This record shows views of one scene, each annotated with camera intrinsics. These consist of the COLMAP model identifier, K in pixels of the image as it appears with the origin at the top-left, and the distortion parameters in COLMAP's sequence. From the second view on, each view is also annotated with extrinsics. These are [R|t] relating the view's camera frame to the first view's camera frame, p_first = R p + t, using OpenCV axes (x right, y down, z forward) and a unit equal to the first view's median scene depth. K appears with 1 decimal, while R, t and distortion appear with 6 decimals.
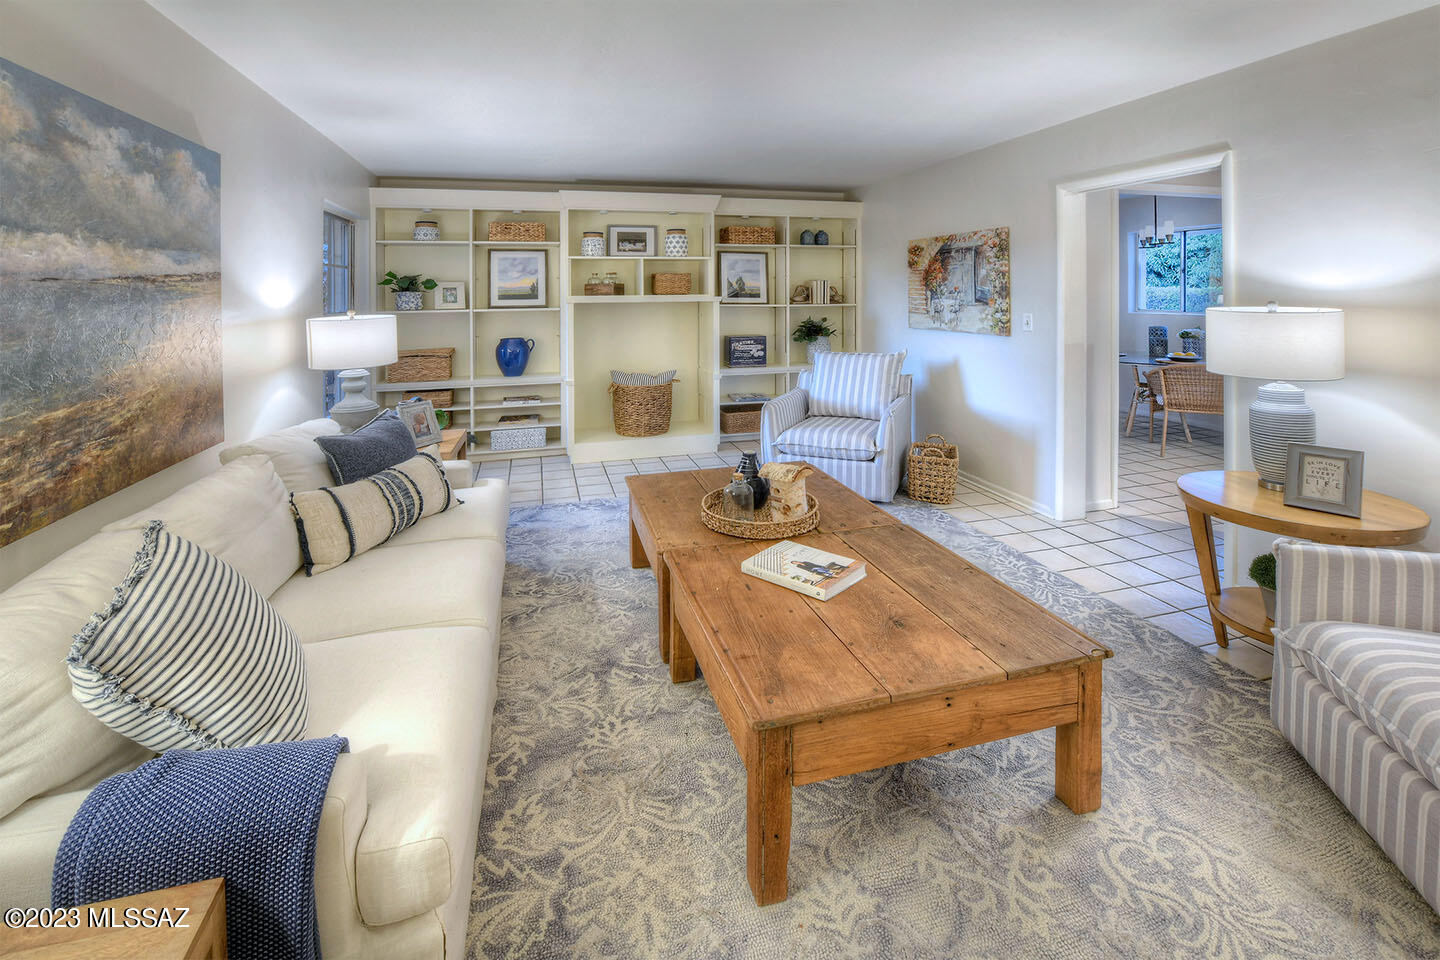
lens RADIAL K [[605.7, 0, 735.5], [0, 605.7, 357.2], [0, 0, 1]] dist [-0.008788, -0.000609]
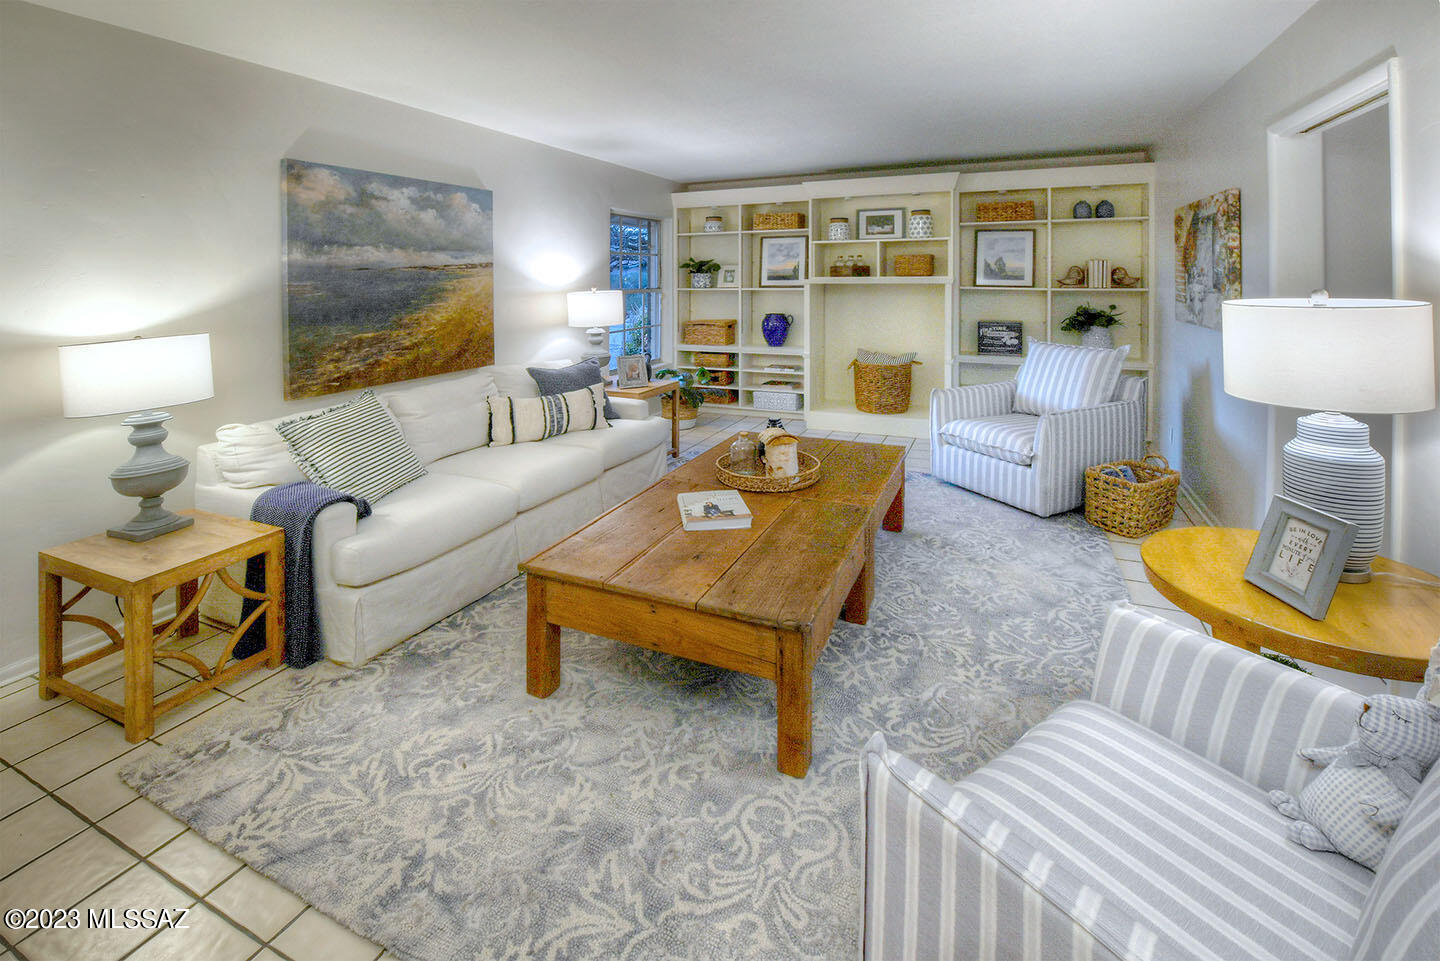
lens RADIAL K [[605.7, 0, 735.5], [0, 605.7, 357.7], [0, 0, 1]] dist [-0.008788, -0.000609]
pose [[0.796971, 0.083061, -0.598280, 0.327431], [-0.063654, 0.996534, 0.053557, -0.005487], [0.600654, -0.004601, 0.799495, 0.032076]]
